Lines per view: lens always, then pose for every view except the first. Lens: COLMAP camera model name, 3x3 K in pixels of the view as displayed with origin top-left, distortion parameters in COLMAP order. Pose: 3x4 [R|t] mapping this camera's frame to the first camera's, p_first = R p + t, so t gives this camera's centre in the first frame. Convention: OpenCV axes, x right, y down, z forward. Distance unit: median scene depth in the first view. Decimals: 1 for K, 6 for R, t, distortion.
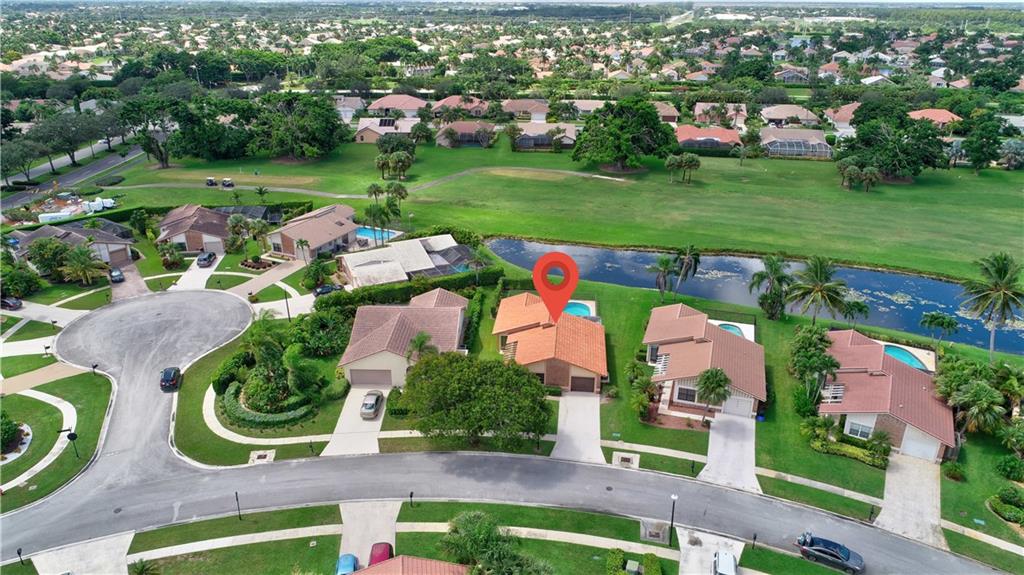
lens RADIAL K [[685.0, 0, 507.9], [0, 685.0, 286.1], [0, 0, 1]] dist [-0.001772, 0.000796]
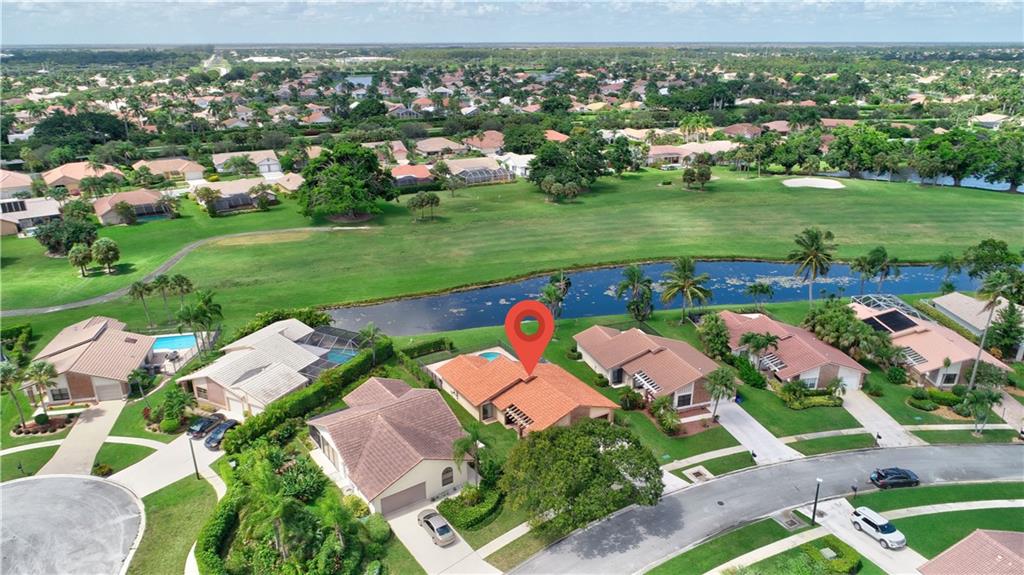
lens RADIAL K [[685.0, 0, 507.9], [0, 685.0, 286.1], [0, 0, 1]] dist [-0.001772, 0.000796]
pose [[0.798032, -0.209638, 0.564975, -0.481996], [0.240012, 0.970540, 0.021107, -0.096593], [-0.552756, 0.118757, 0.824838, 0.209943]]
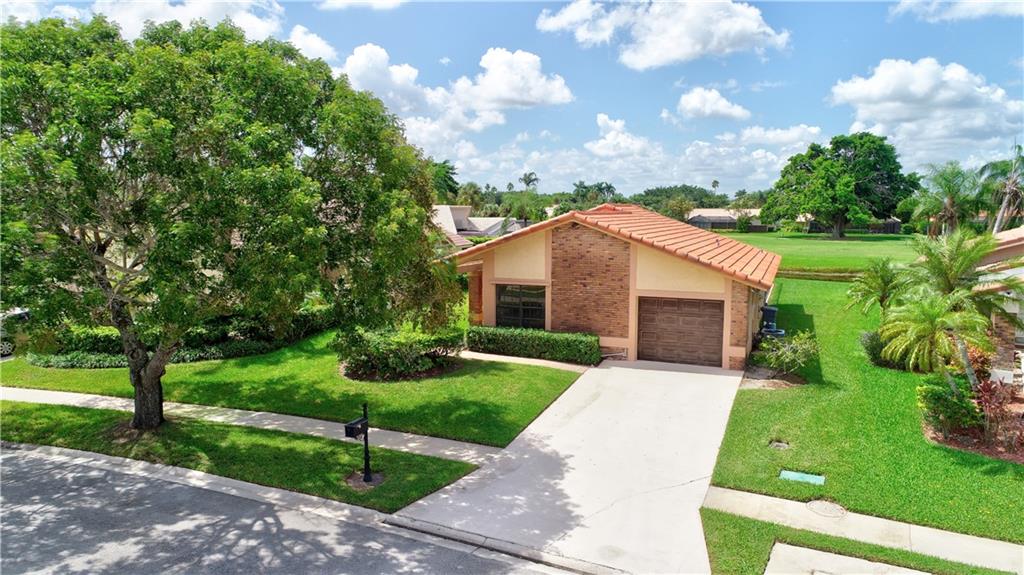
lens RADIAL K [[685.0, 0, 507.9], [0, 685.0, 286.1], [0, 0, 1]] dist [-0.001772, 0.000796]
pose [[0.955774, 0.029293, -0.292639, 0.114685], [-0.112268, 0.956016, -0.270977, 0.193336], [0.271830, 0.291847, 0.917024, 0.672912]]
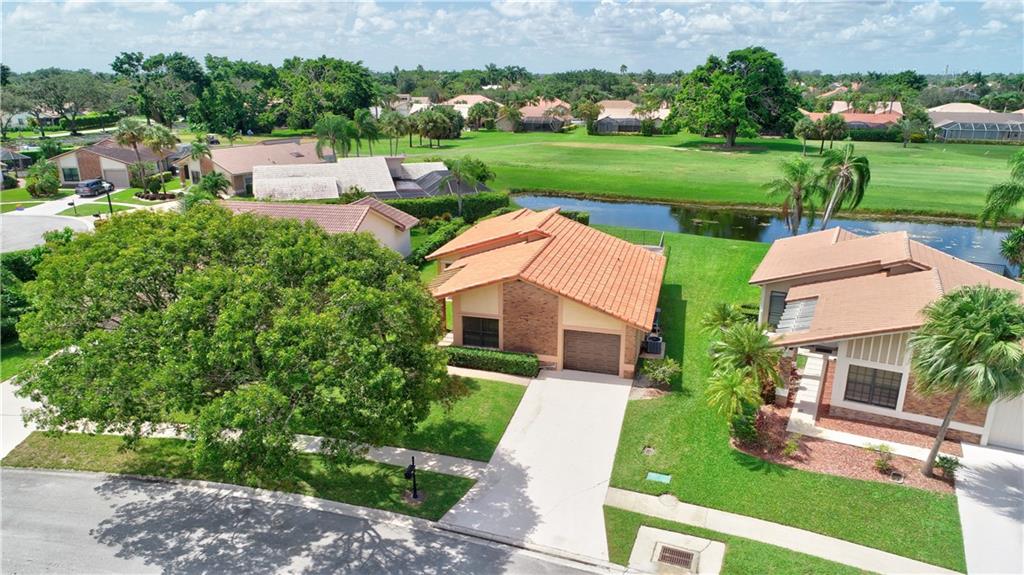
lens RADIAL K [[685.0, 0, 507.9], [0, 685.0, 286.1], [0, 0, 1]] dist [-0.001772, 0.000796]
pose [[0.986172, 0.045100, -0.159471, 0.114614], [-0.061070, 0.993438, -0.096705, 0.136176], [0.154063, 0.105107, 0.982455, 0.548584]]
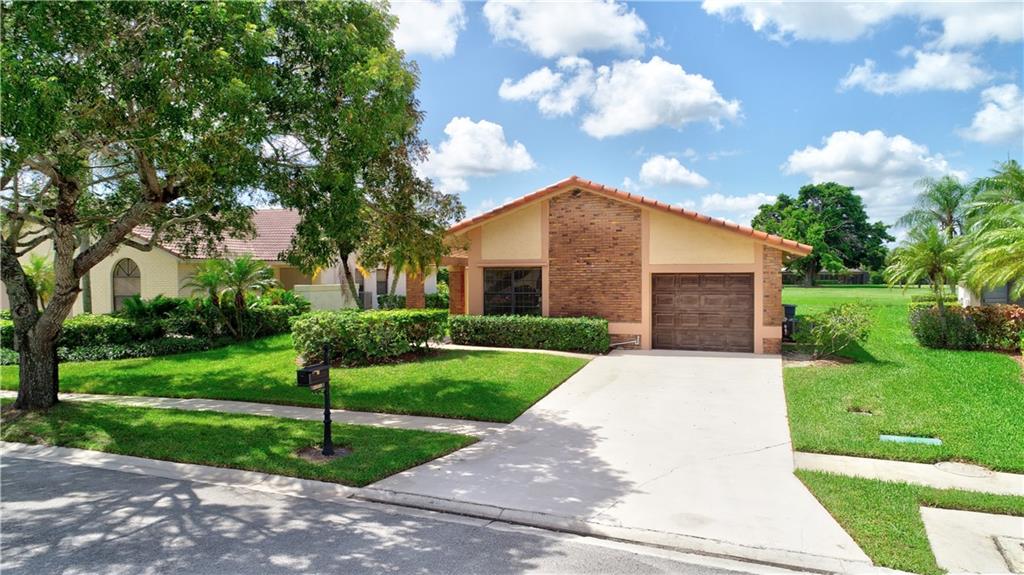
lens RADIAL K [[685.0, 0, 507.9], [0, 685.0, 286.1], [0, 0, 1]] dist [-0.001772, 0.000796]
pose [[0.968832, -0.001455, -0.247715, 0.095851], [-0.092191, 0.926036, -0.366002, 0.210752], [0.229926, 0.377432, 0.897039, 0.716906]]
